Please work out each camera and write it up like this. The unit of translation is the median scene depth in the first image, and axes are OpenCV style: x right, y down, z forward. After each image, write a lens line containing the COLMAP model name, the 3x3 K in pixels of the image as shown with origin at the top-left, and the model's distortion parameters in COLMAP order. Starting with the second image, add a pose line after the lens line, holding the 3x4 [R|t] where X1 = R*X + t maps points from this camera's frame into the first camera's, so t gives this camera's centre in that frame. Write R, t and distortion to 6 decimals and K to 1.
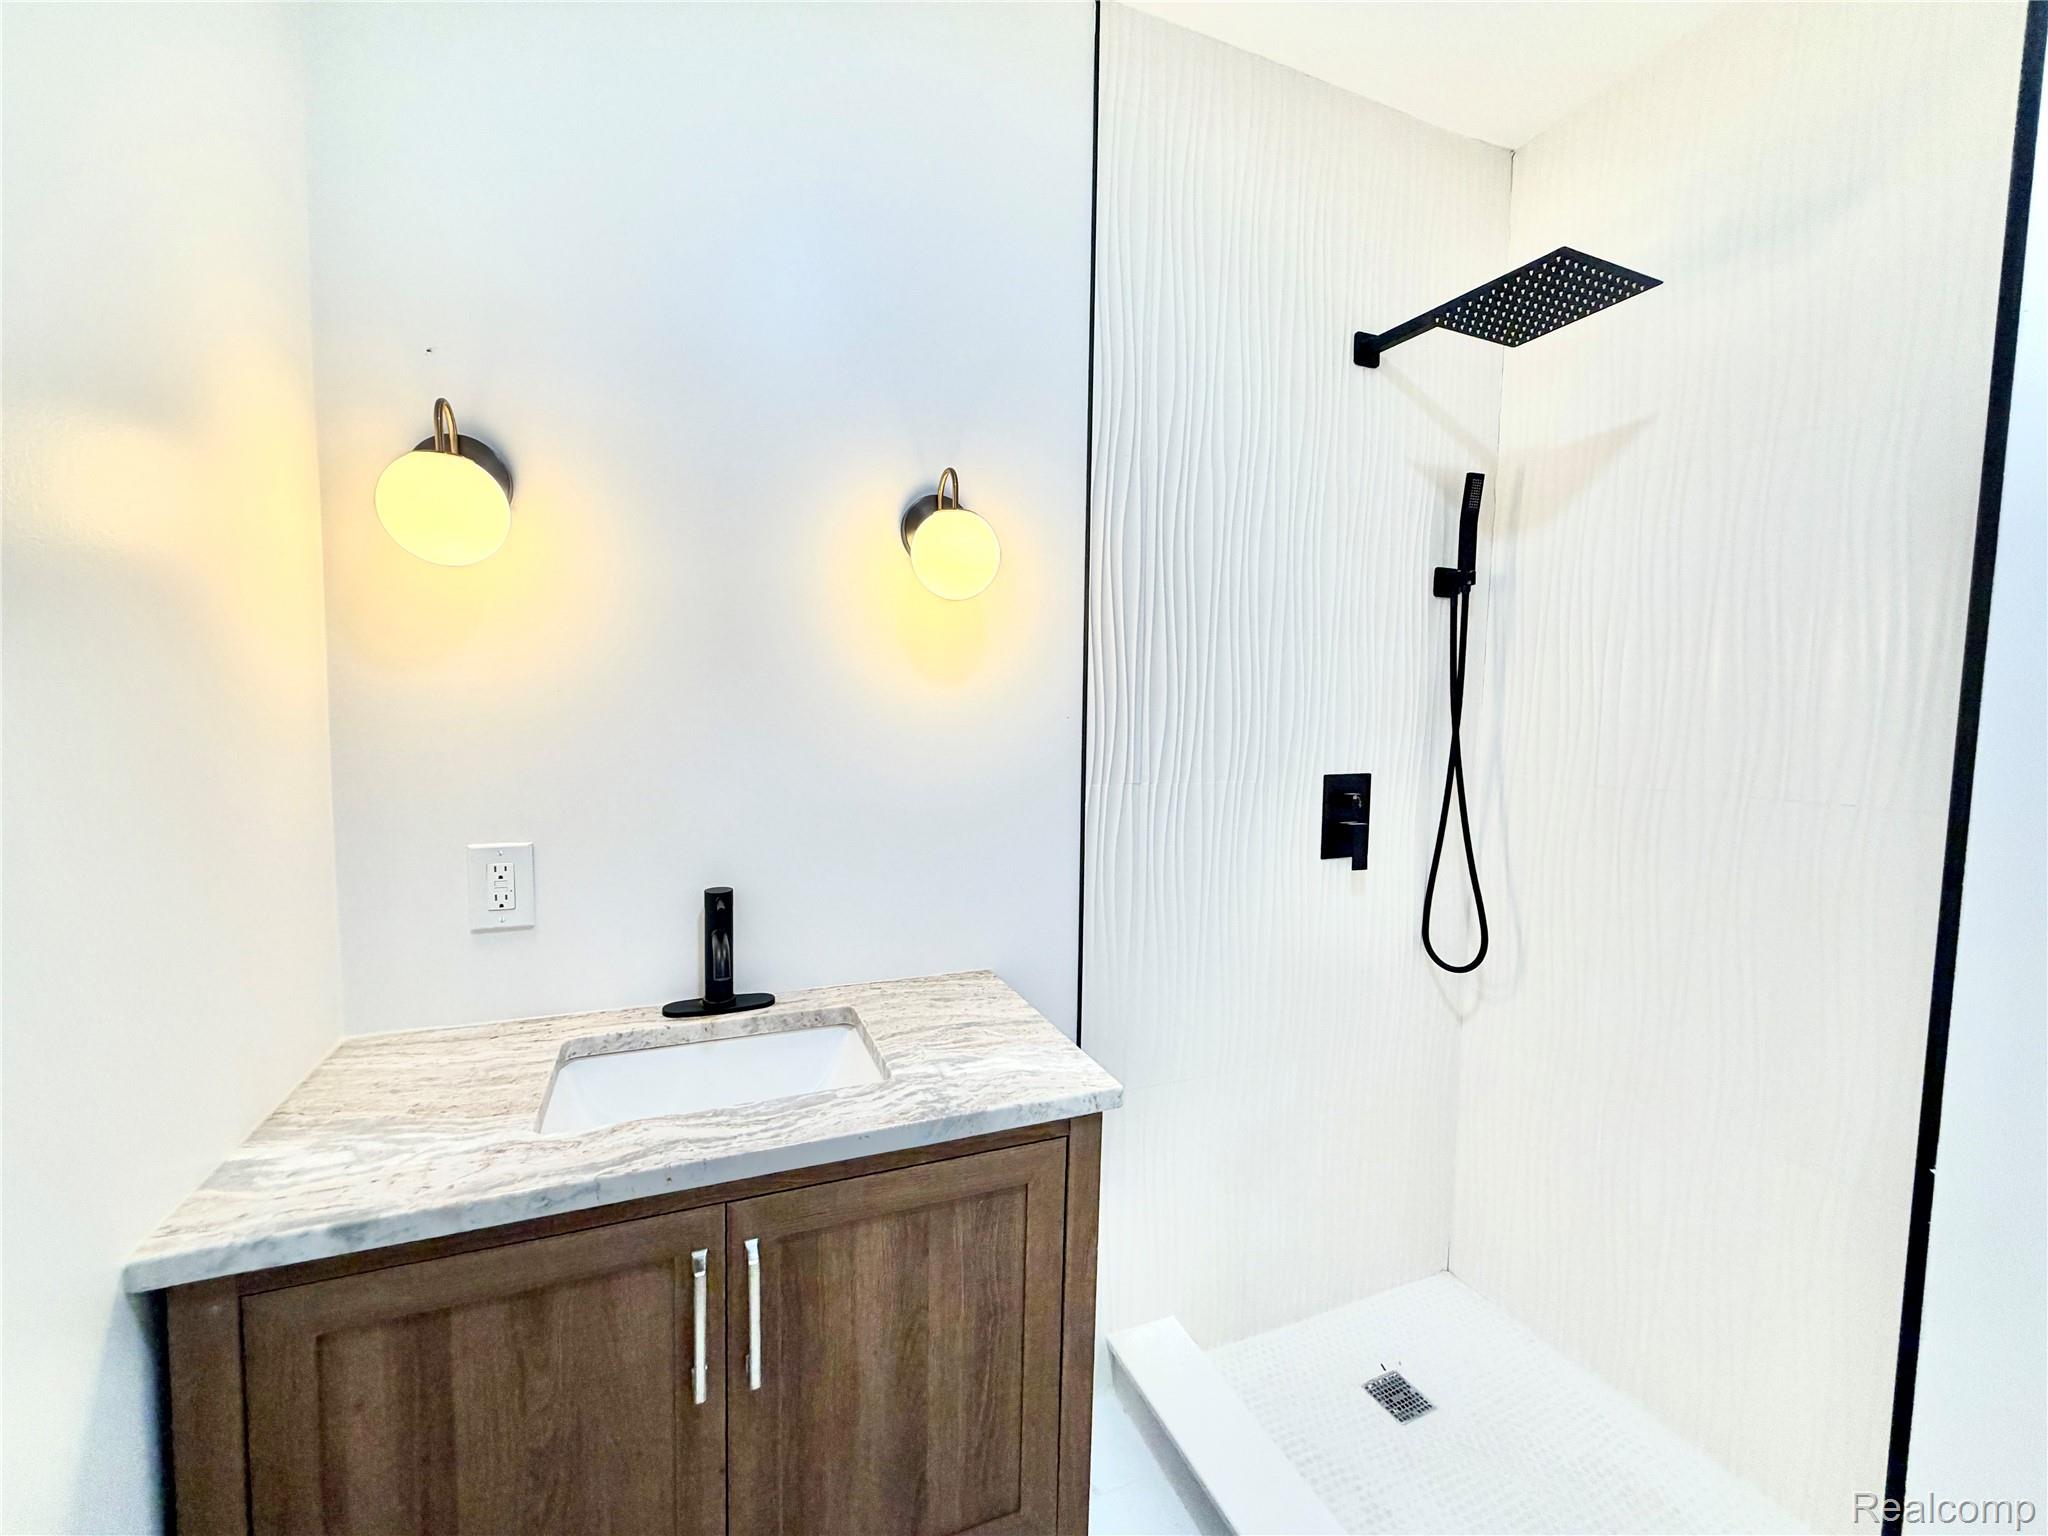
lens RADIAL K [[815.9, 0, 1019.3], [0, 815.9, 769.1], [0, 0, 1]] dist [0.000033, 0.000231]
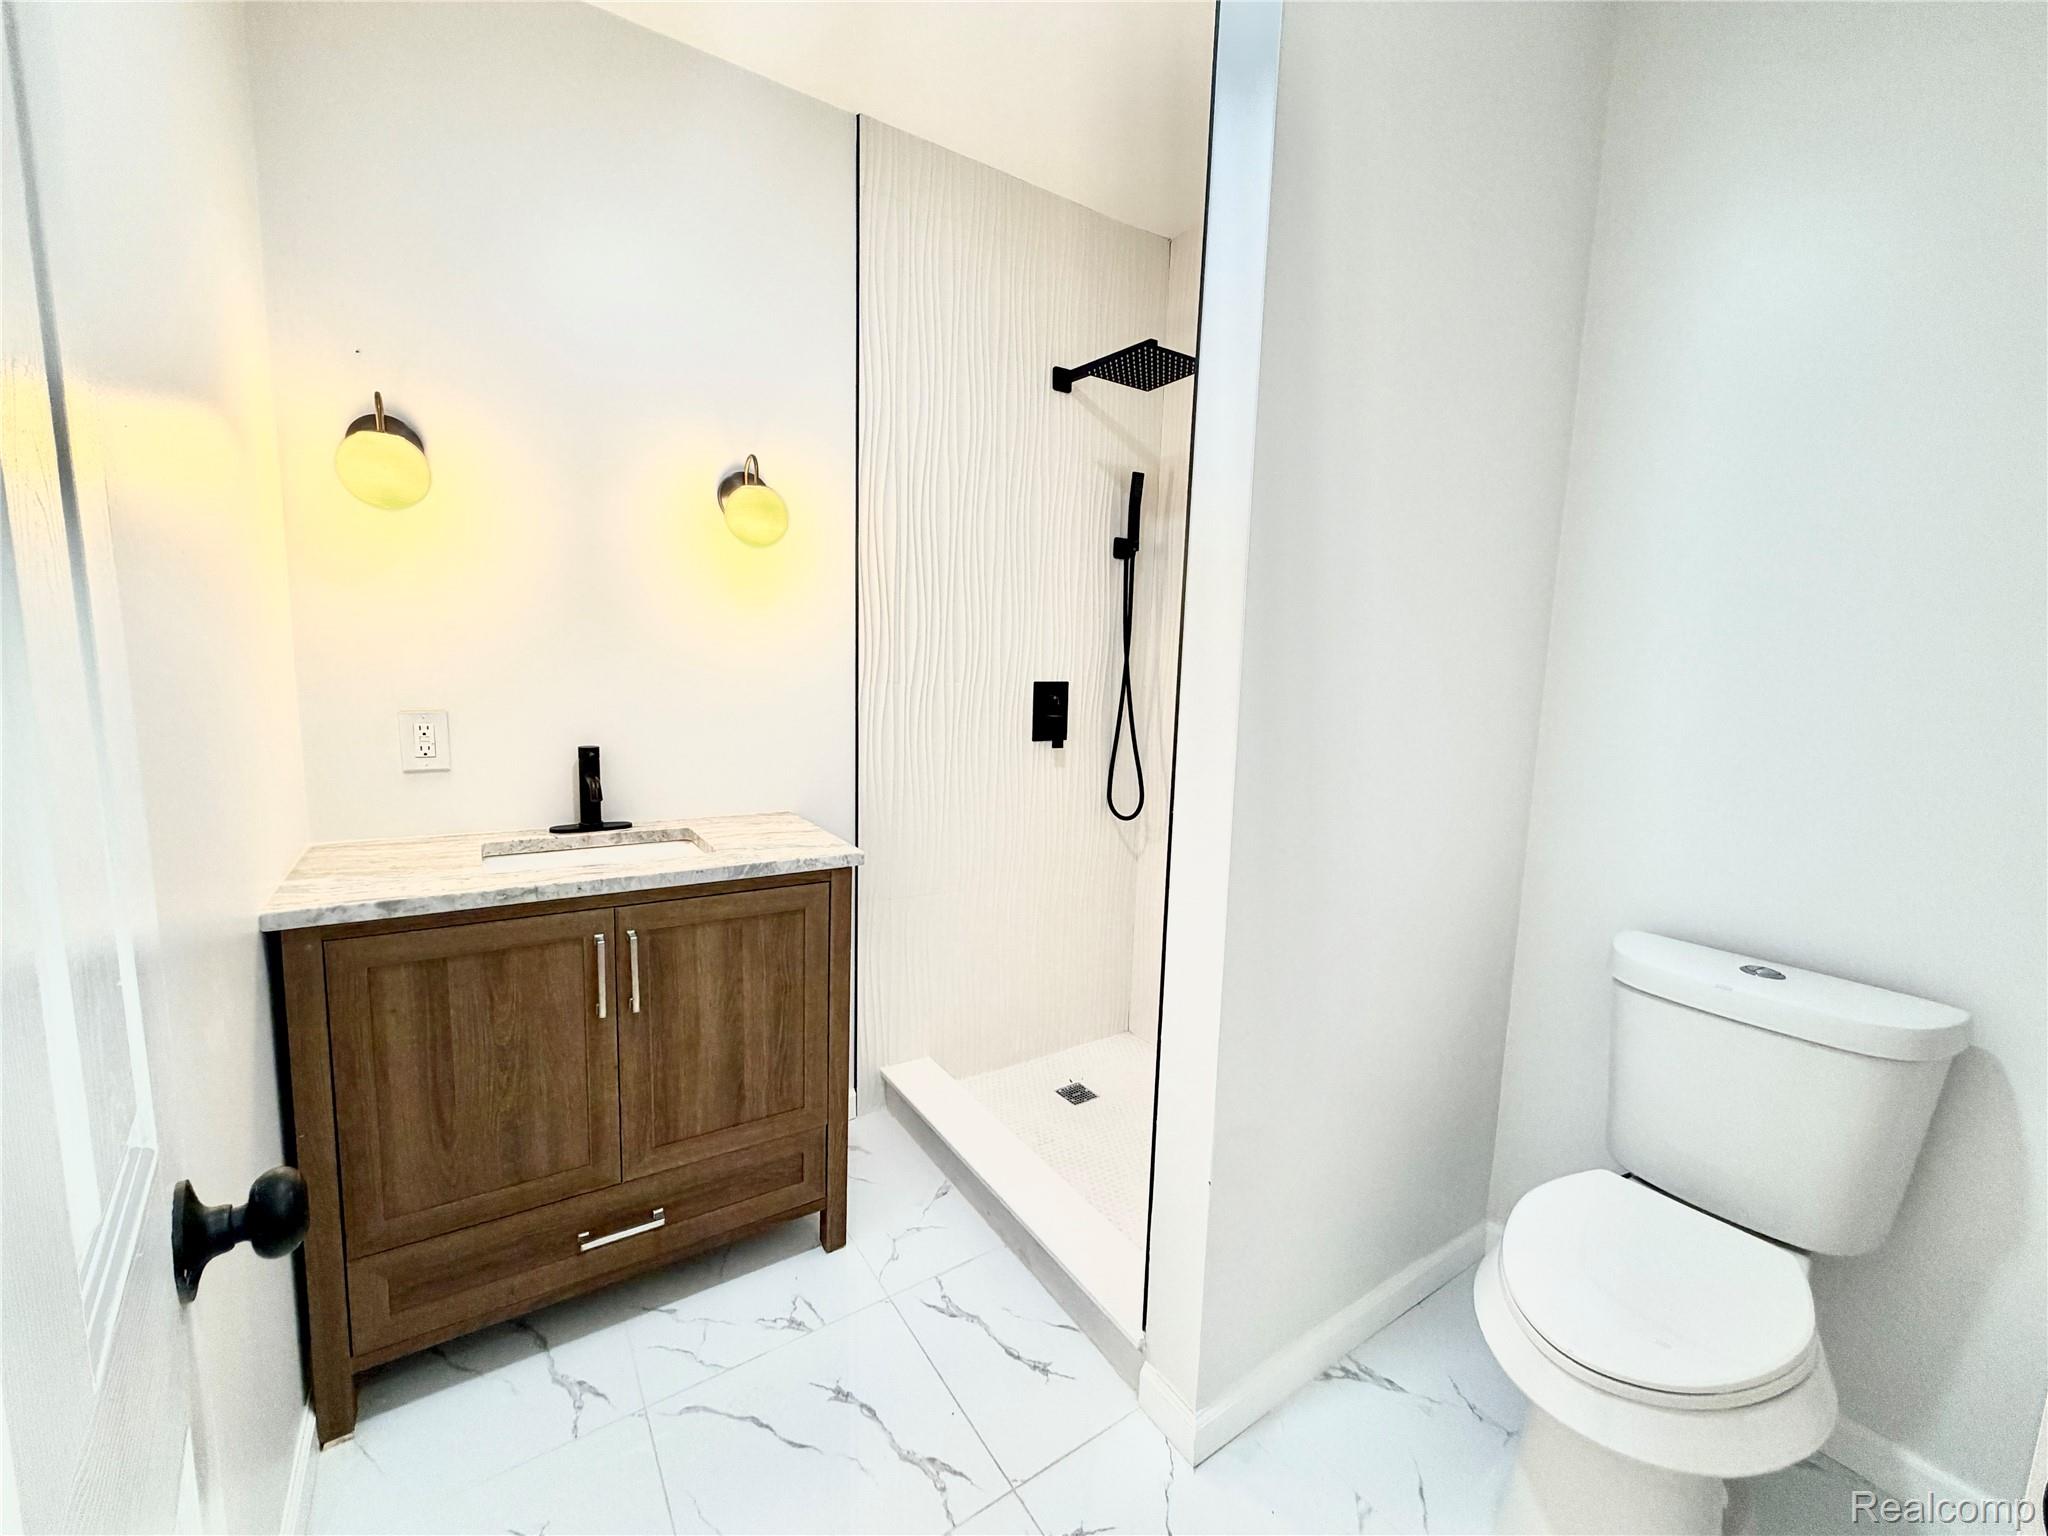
lens RADIAL K [[815.9, 0, 1019.3], [0, 815.9, 769.1], [0, 0, 1]] dist [0.000033, 0.000231]
pose [[0.981039, -0.010370, 0.193535, 0.121943], [-0.001753, 0.998052, 0.062365, 0.123253], [-0.193805, -0.061522, 0.979109, -0.701867]]
